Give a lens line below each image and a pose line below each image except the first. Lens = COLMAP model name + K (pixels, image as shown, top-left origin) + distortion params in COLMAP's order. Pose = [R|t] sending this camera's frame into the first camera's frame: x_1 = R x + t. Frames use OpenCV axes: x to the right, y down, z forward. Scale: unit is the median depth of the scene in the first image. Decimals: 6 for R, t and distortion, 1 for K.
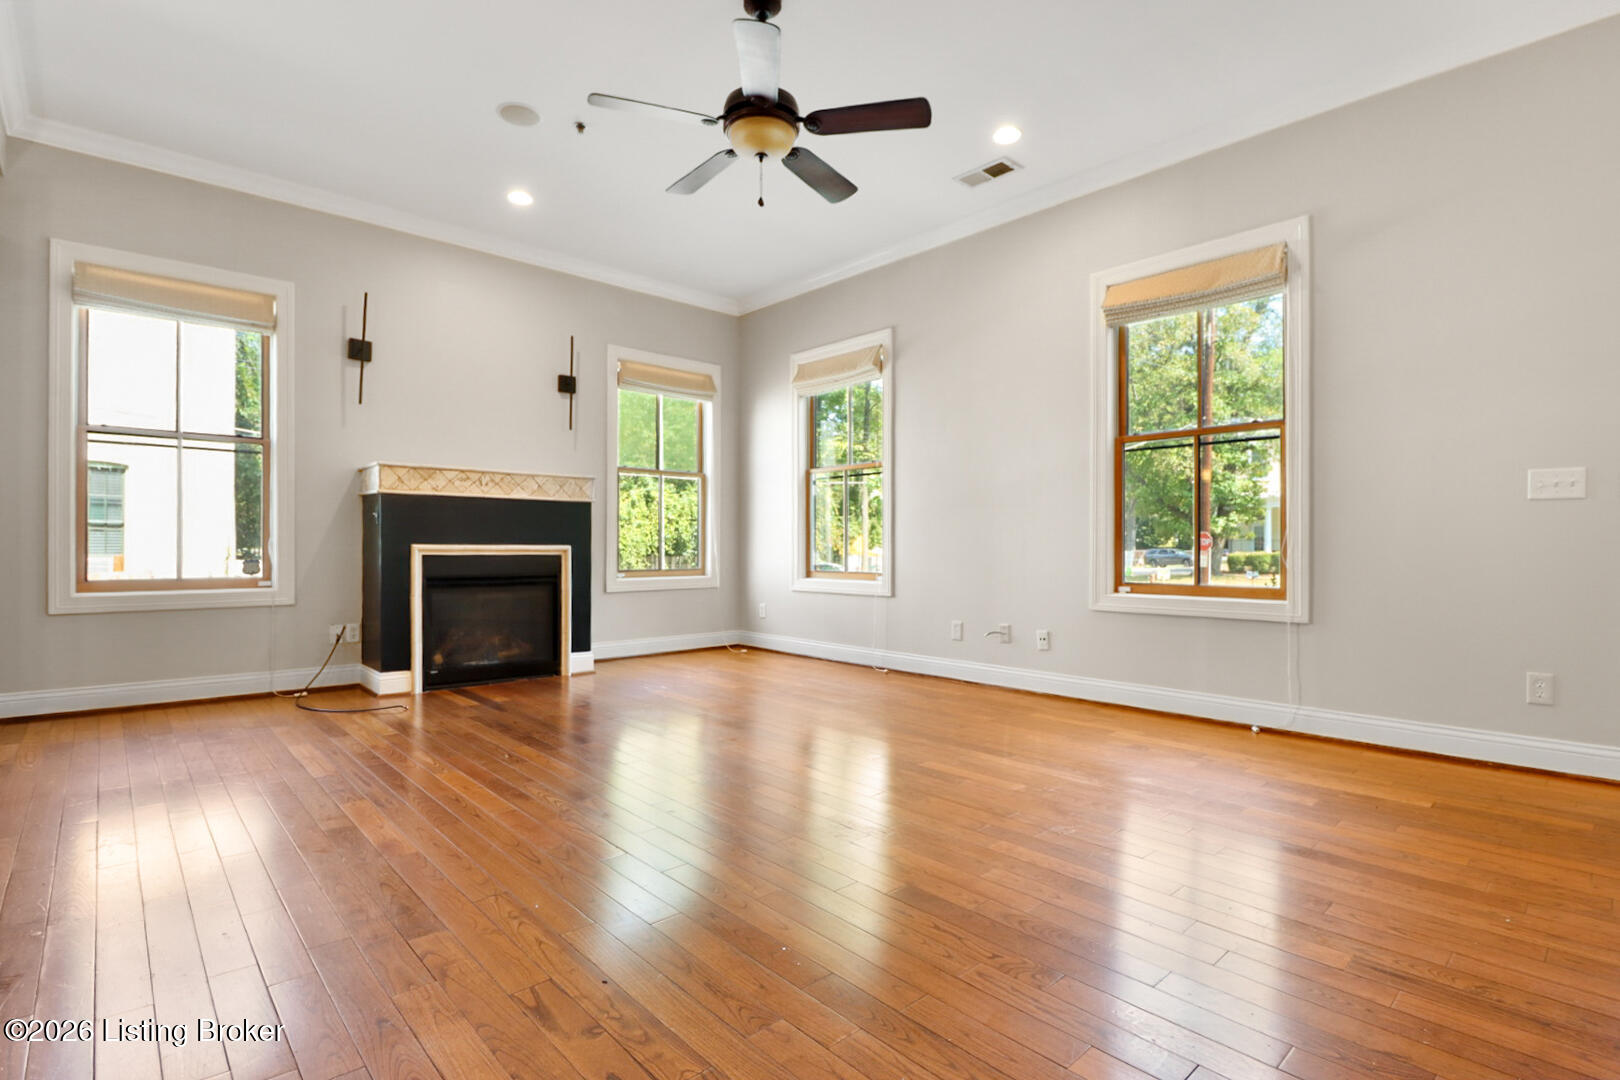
lens RADIAL K [[776.8, 0, 804.4], [0, 776.8, 551.0], [0, 0, 1]] dist [-0.001515, 0.000143]
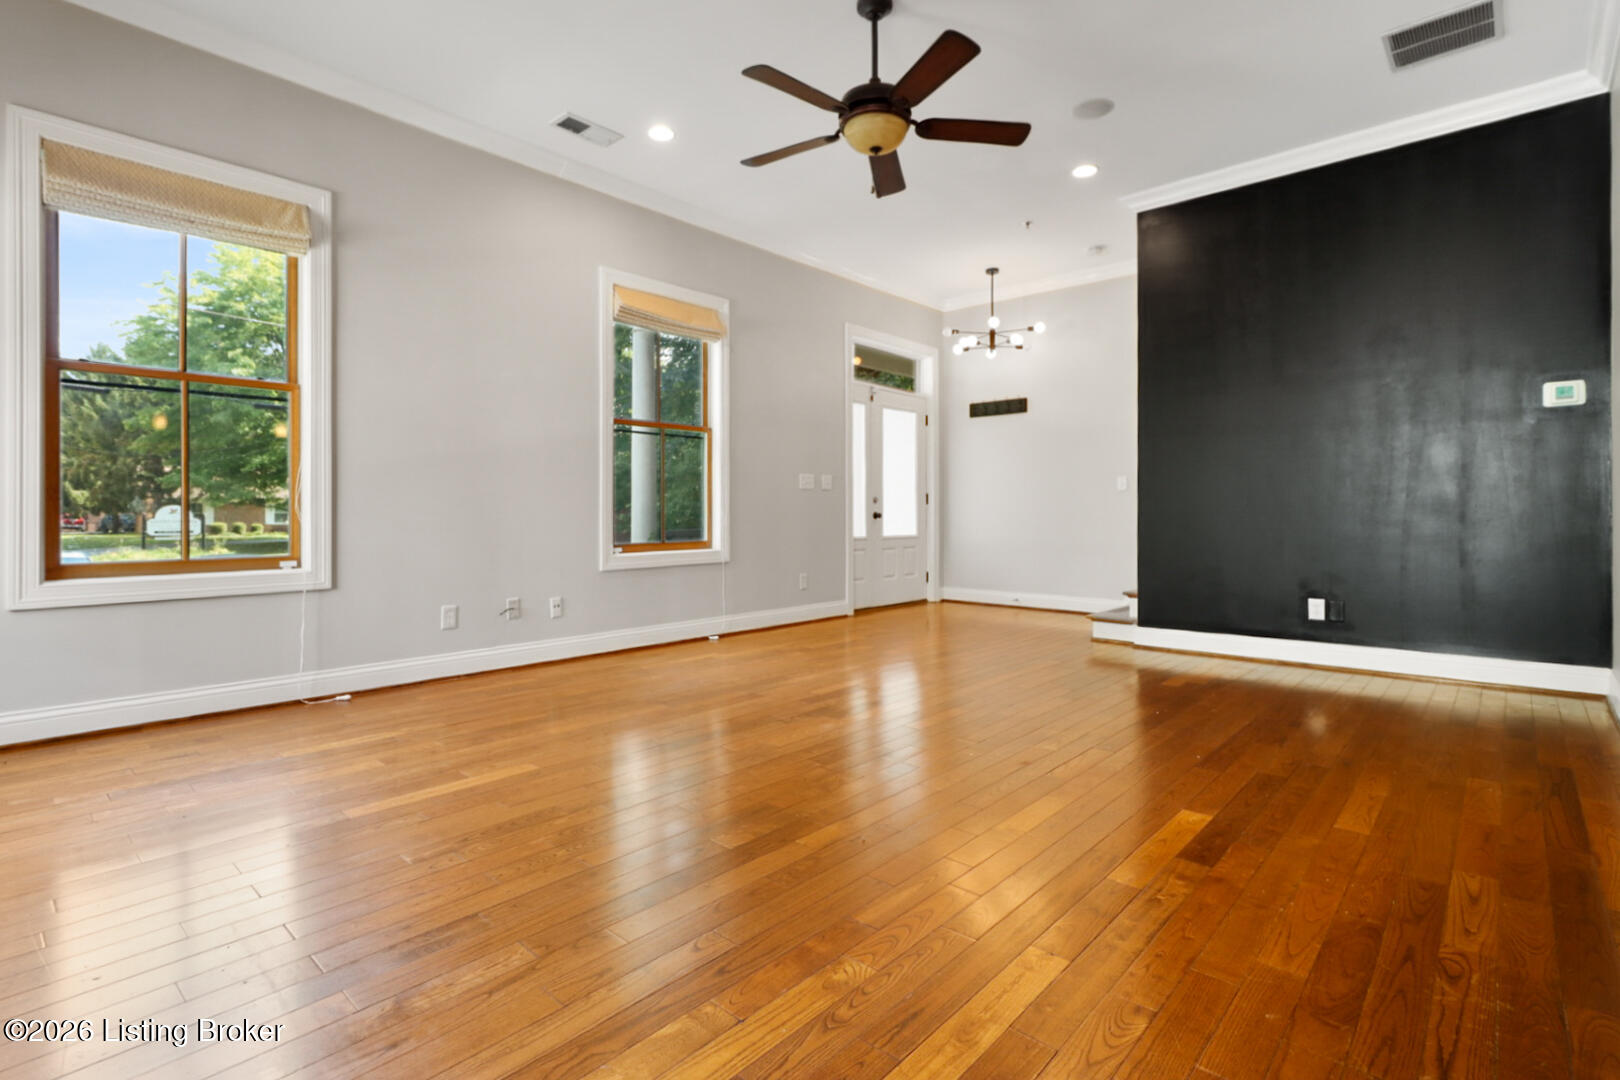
lens RADIAL K [[756.0, 0, 804.6], [0, 756.0, 520.3], [0, 0, 1]] dist [0.000432, 0.000207]
pose [[-0.078302, -0.011513, 0.996863, -0.651454], [0.009765, 0.999876, 0.012314, -0.005982], [-0.996882, 0.010698, -0.078180, 0.716154]]
